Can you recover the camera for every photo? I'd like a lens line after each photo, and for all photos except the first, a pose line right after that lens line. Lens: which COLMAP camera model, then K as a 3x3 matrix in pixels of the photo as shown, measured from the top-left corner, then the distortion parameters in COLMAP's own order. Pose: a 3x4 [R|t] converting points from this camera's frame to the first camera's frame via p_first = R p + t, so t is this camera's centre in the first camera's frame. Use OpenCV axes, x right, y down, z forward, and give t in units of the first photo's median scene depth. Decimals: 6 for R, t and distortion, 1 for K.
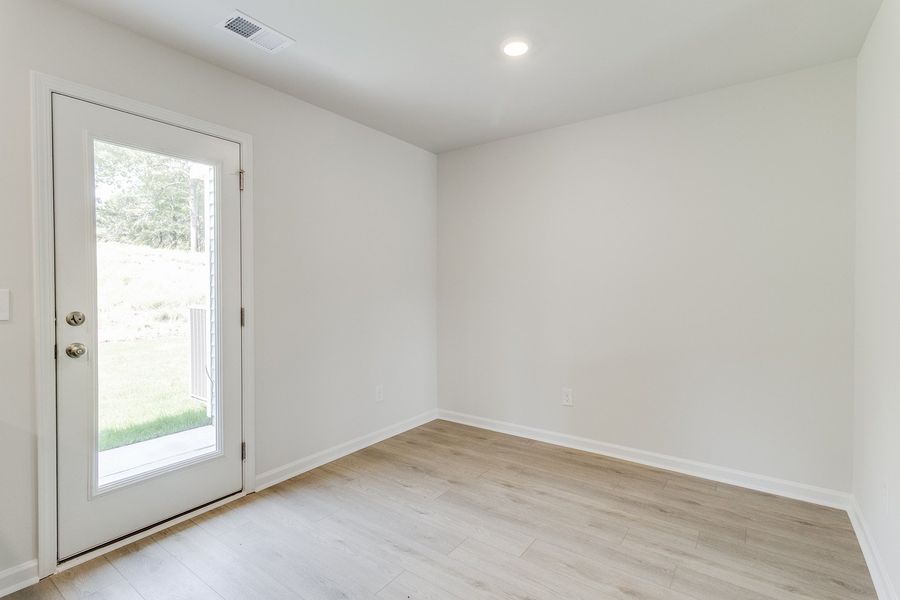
lens RADIAL K [[428.6, 0, 453.3], [0, 428.6, 293.4], [0, 0, 1]] dist [0.005553, 0.001781]
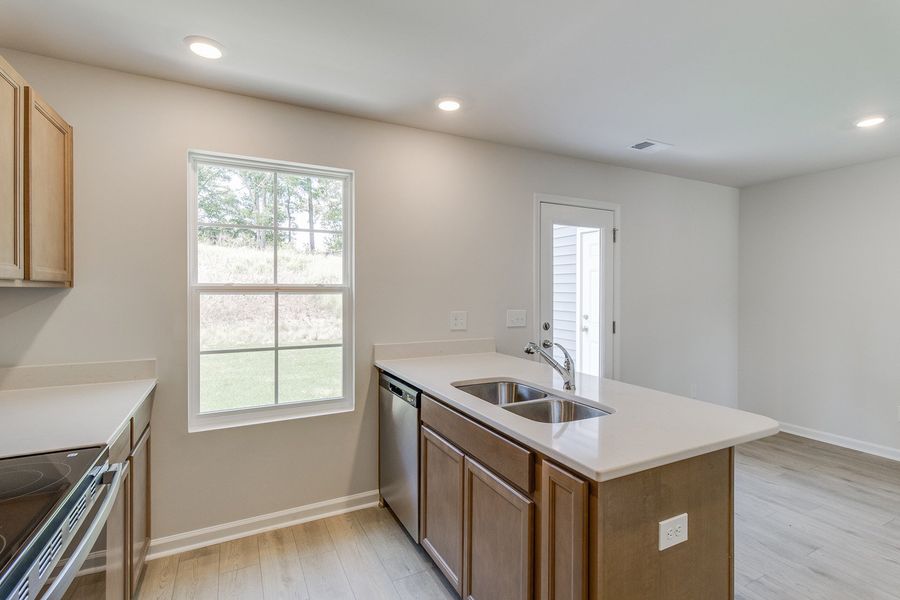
lens RADIAL K [[428.6, 0, 453.3], [0, 428.6, 293.4], [0, 0, 1]] dist [0.005553, 0.001781]
pose [[0.893325, 0.005911, -0.449373, -0.318820], [-0.010706, 0.999910, -0.008130, -0.043623], [0.449284, 0.012074, 0.893307, -0.569816]]
